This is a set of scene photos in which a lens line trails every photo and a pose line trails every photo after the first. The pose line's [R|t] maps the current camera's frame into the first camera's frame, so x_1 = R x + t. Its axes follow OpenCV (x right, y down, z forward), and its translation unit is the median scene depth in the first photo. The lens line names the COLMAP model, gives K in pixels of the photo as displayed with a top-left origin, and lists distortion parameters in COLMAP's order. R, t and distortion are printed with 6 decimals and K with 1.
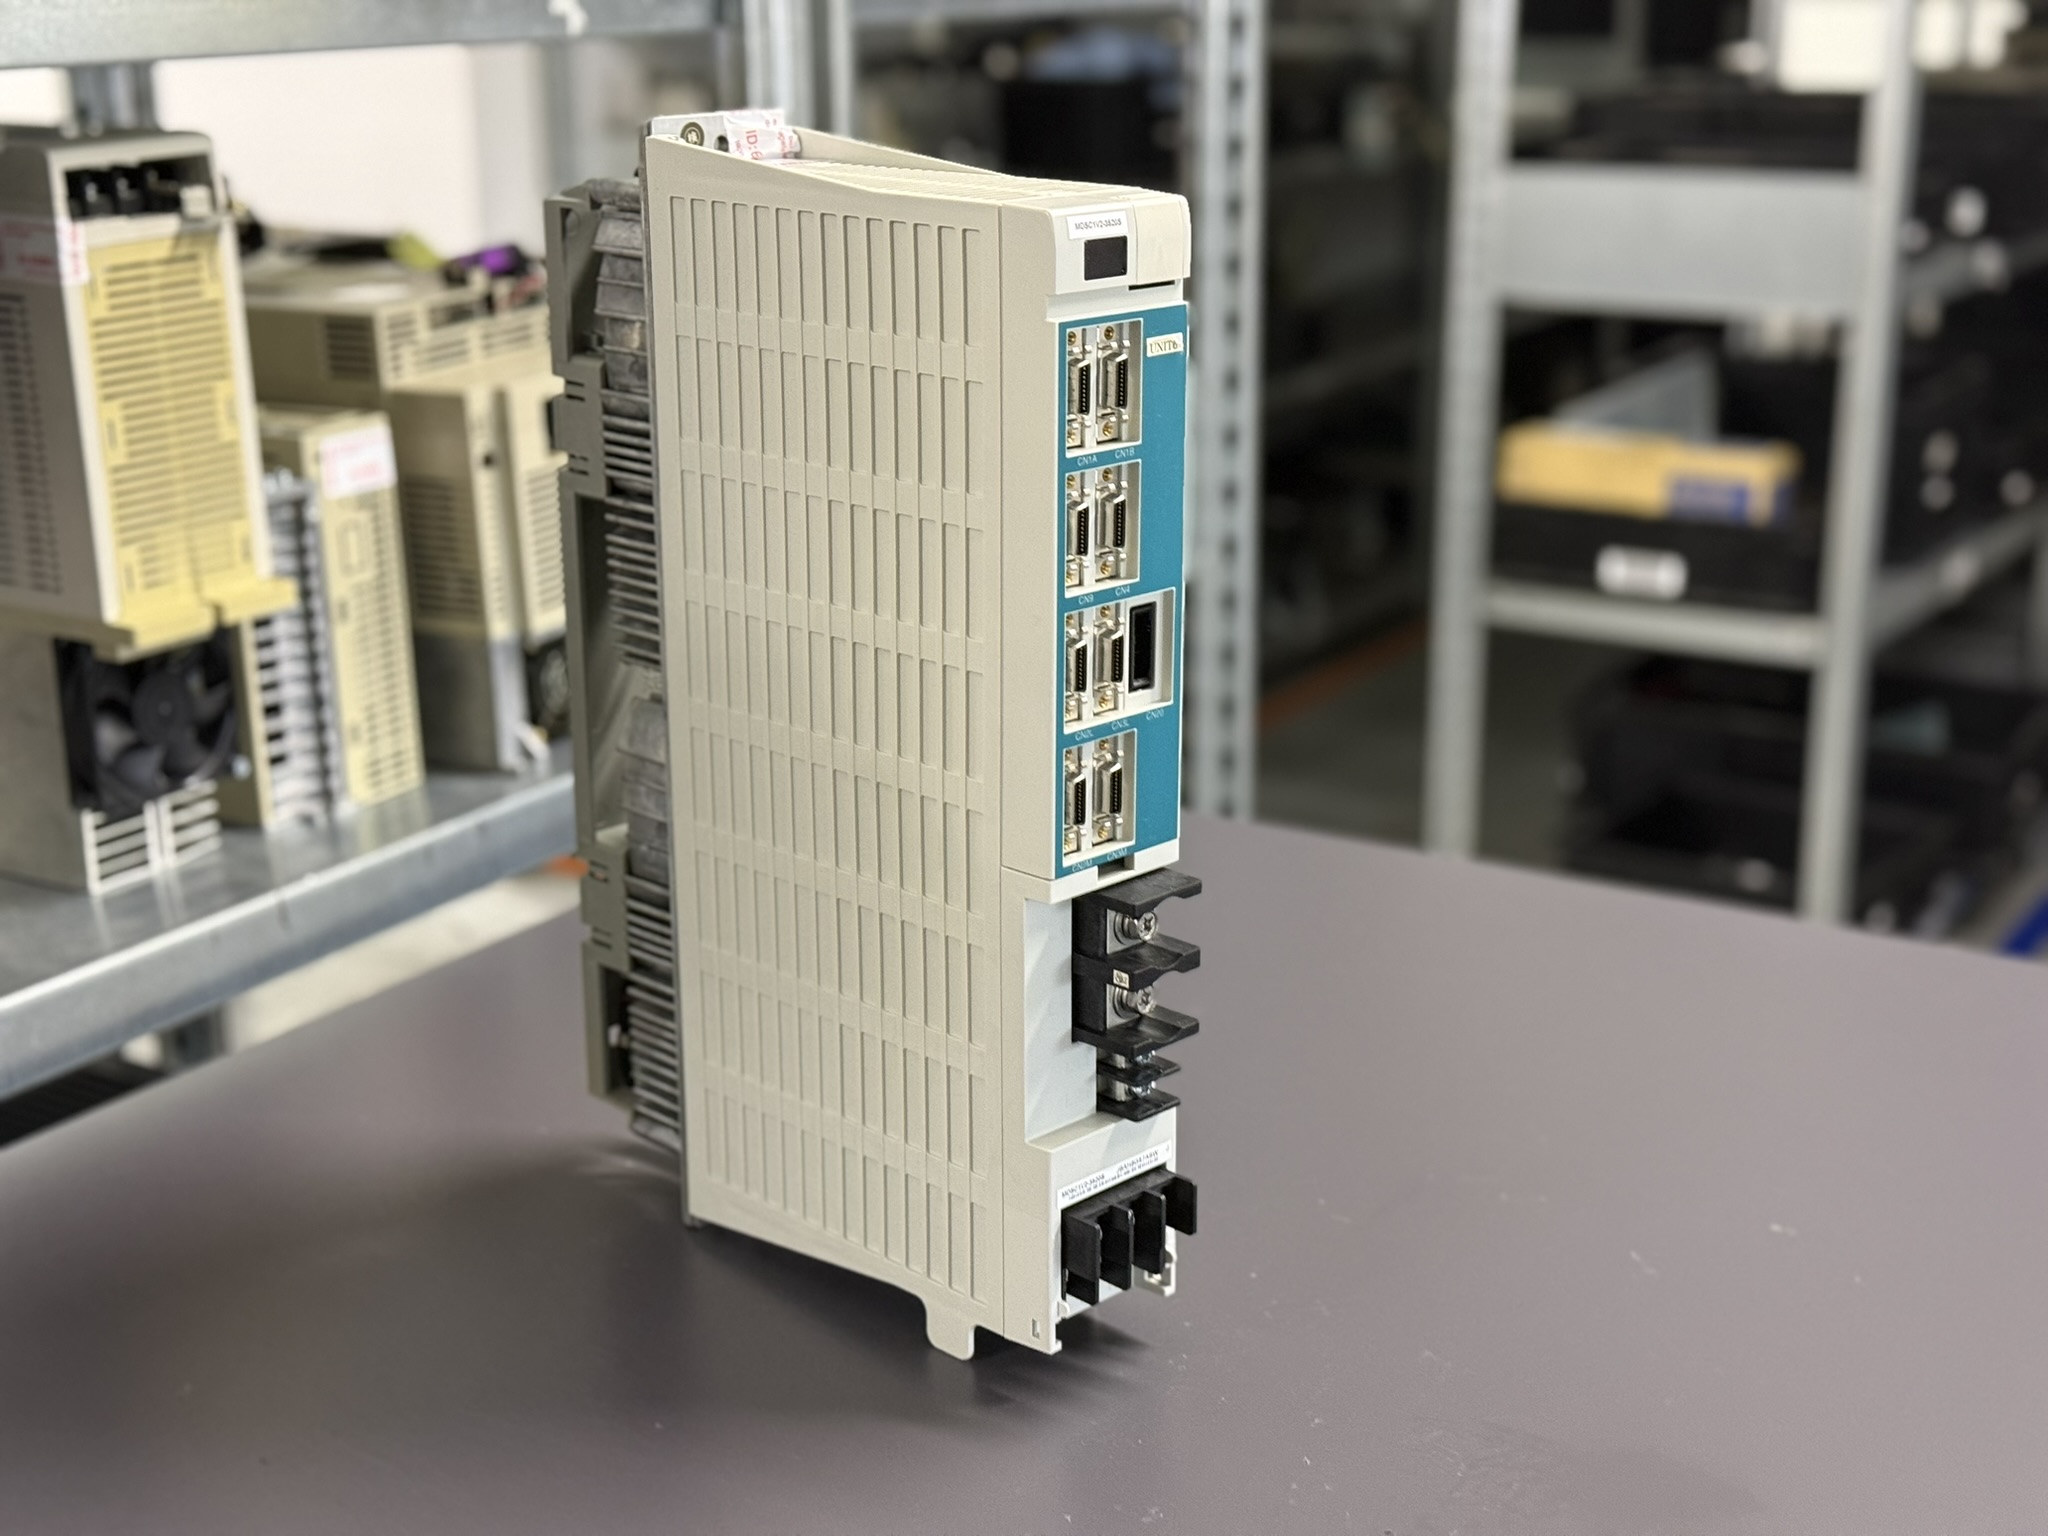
lens RADIAL K [[2877.9, 0, 1024.0], [0, 2877.9, 768.0], [0, 0, 1]] dist [0.218977, -0.567205]
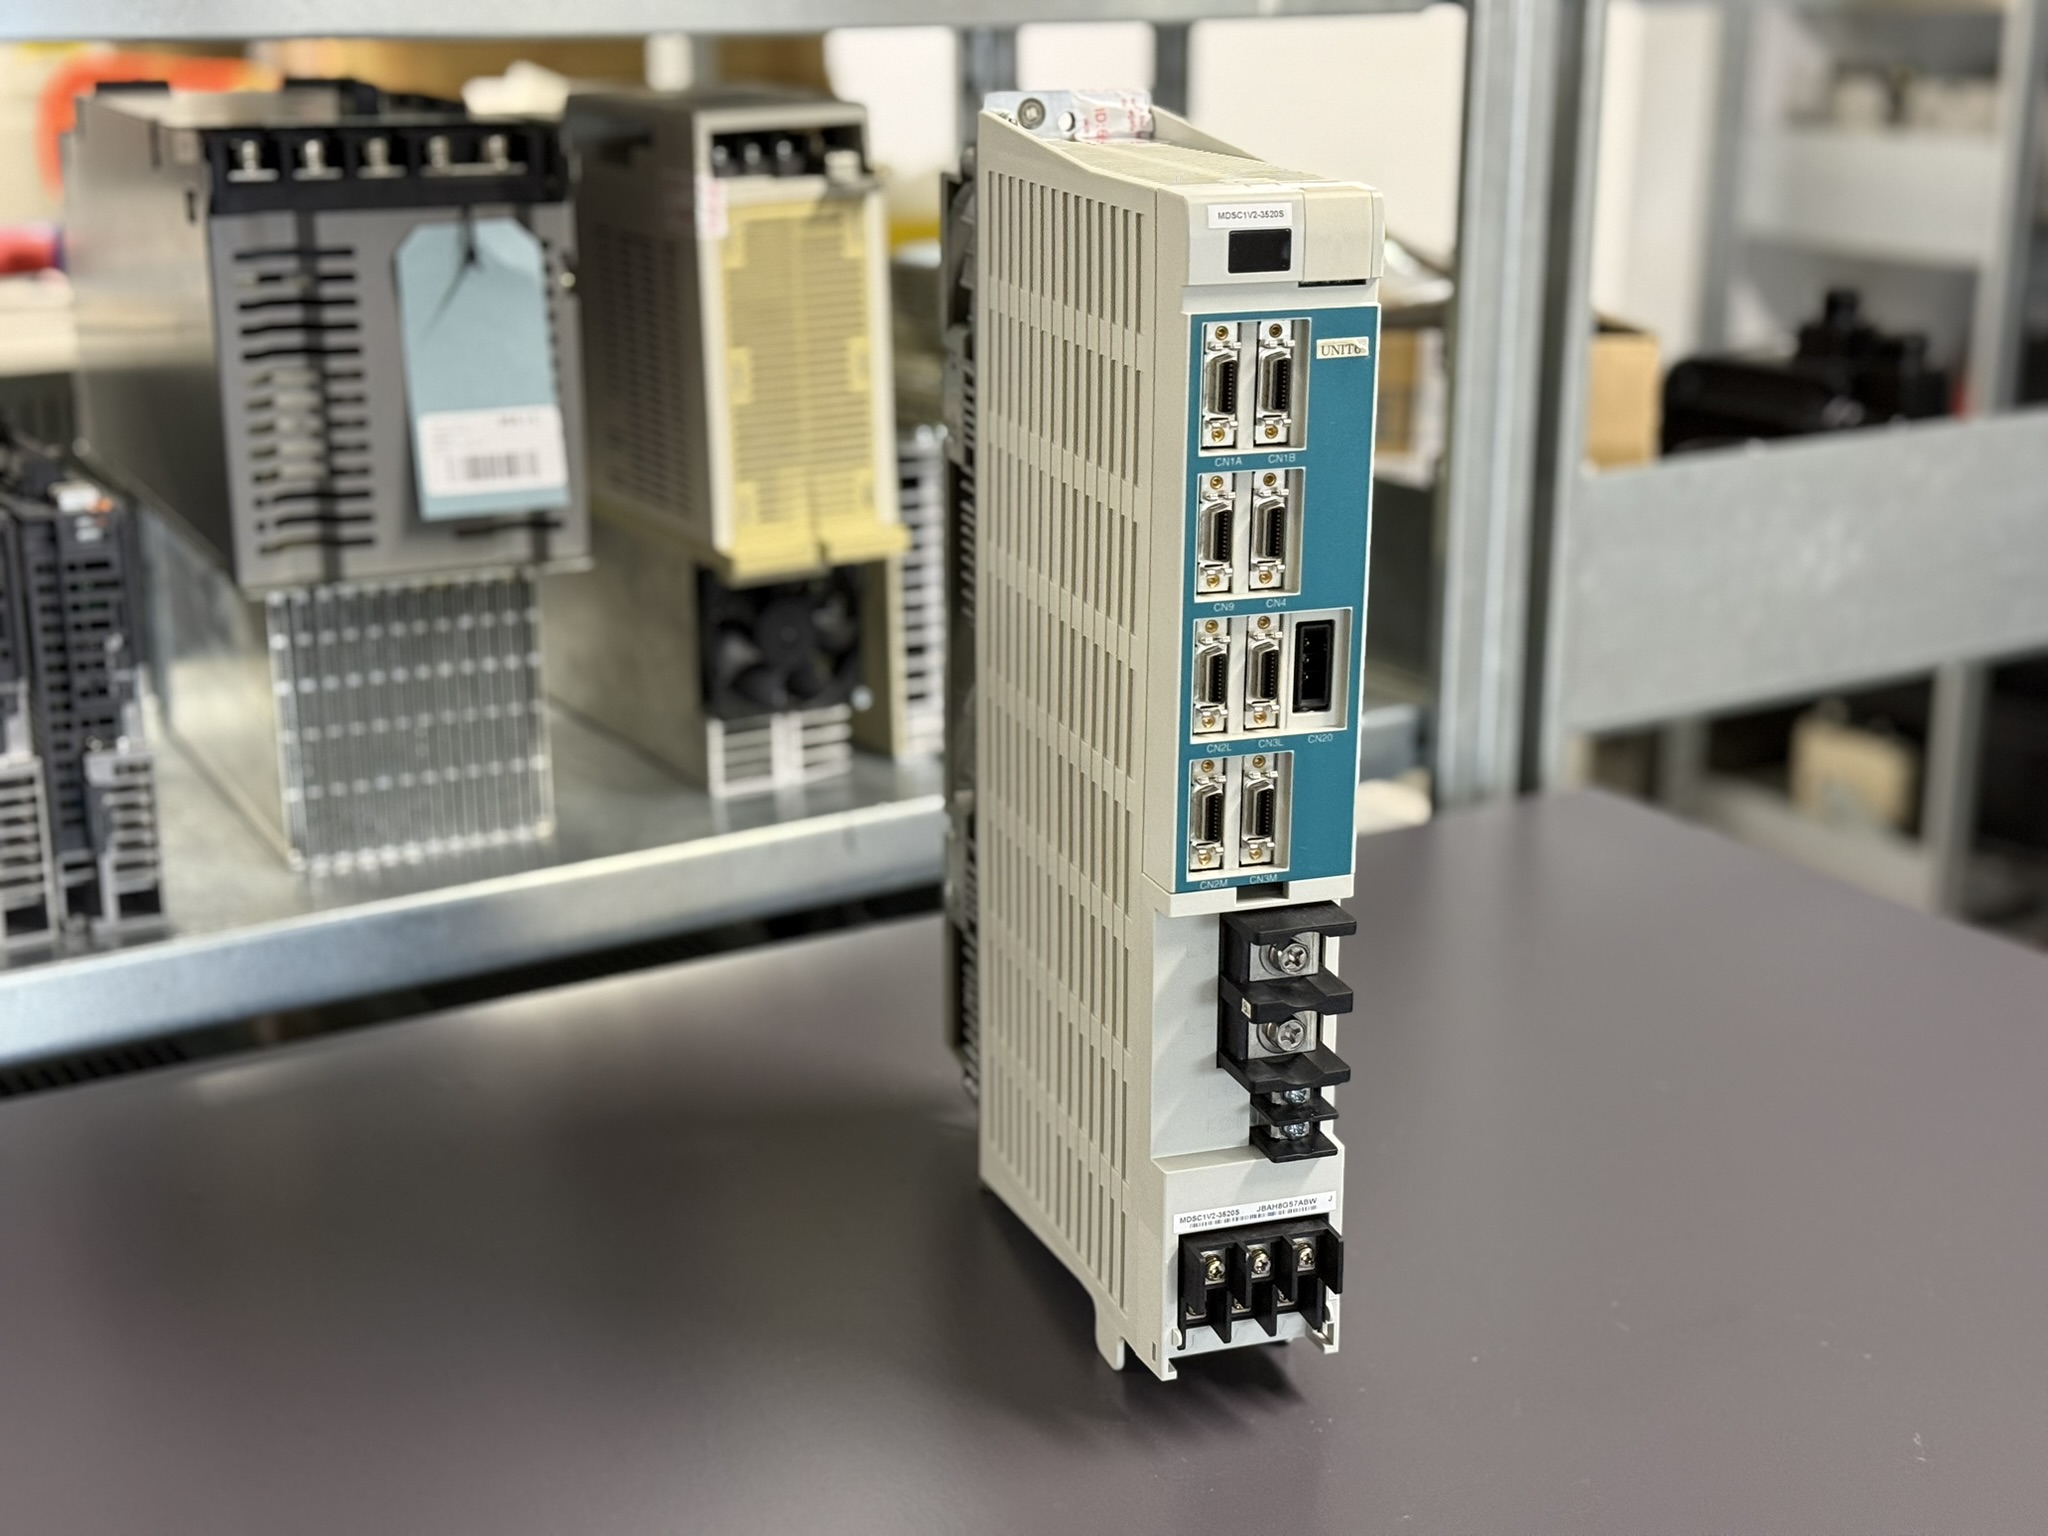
lens RADIAL K [[2862.4, 0, 1032.6], [0, 2862.4, 780.0], [0, 0, 1]] dist [0.218599, -0.434020]
pose [[0.893184, 0.137021, -0.428308, 0.345983], [-0.133711, 0.990293, 0.037968, -0.026650], [0.429353, 0.023357, 0.902835, 0.103962]]
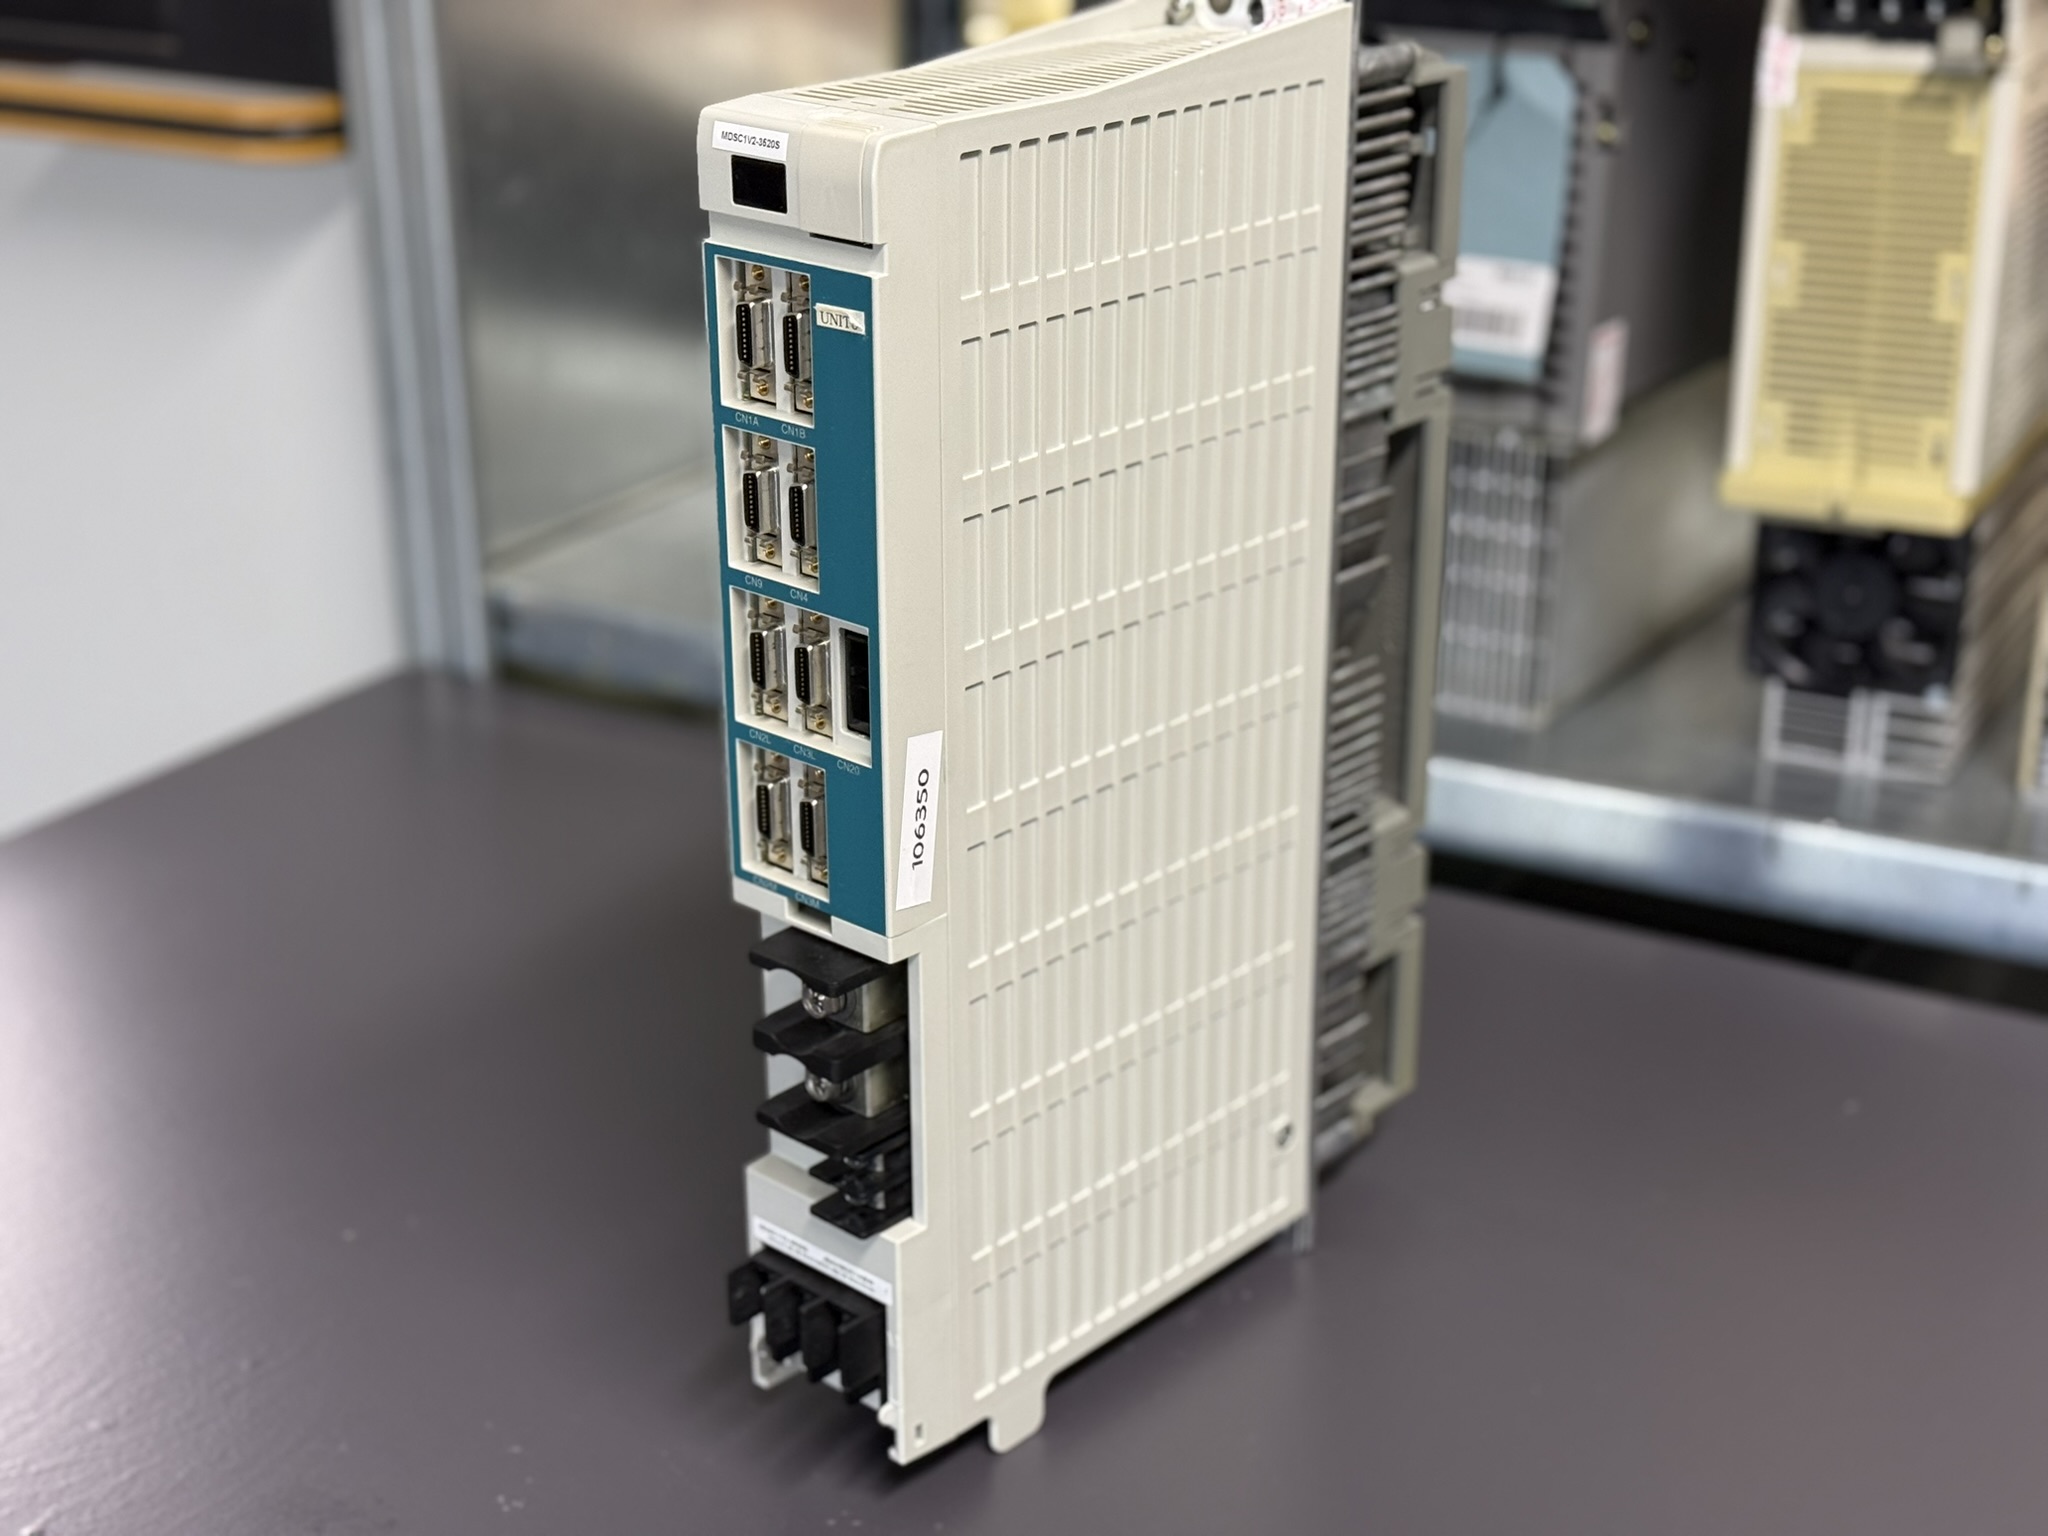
lens RADIAL K [[2862.4, 0, 1032.6], [0, 2862.4, 780.0], [0, 0, 1]] dist [0.218599, -0.434020]
pose [[0.042043, 0.382795, -0.922876, 0.747517], [-0.282955, 0.890438, 0.356449, -0.299307], [0.958211, 0.246147, 0.145750, 0.882040]]
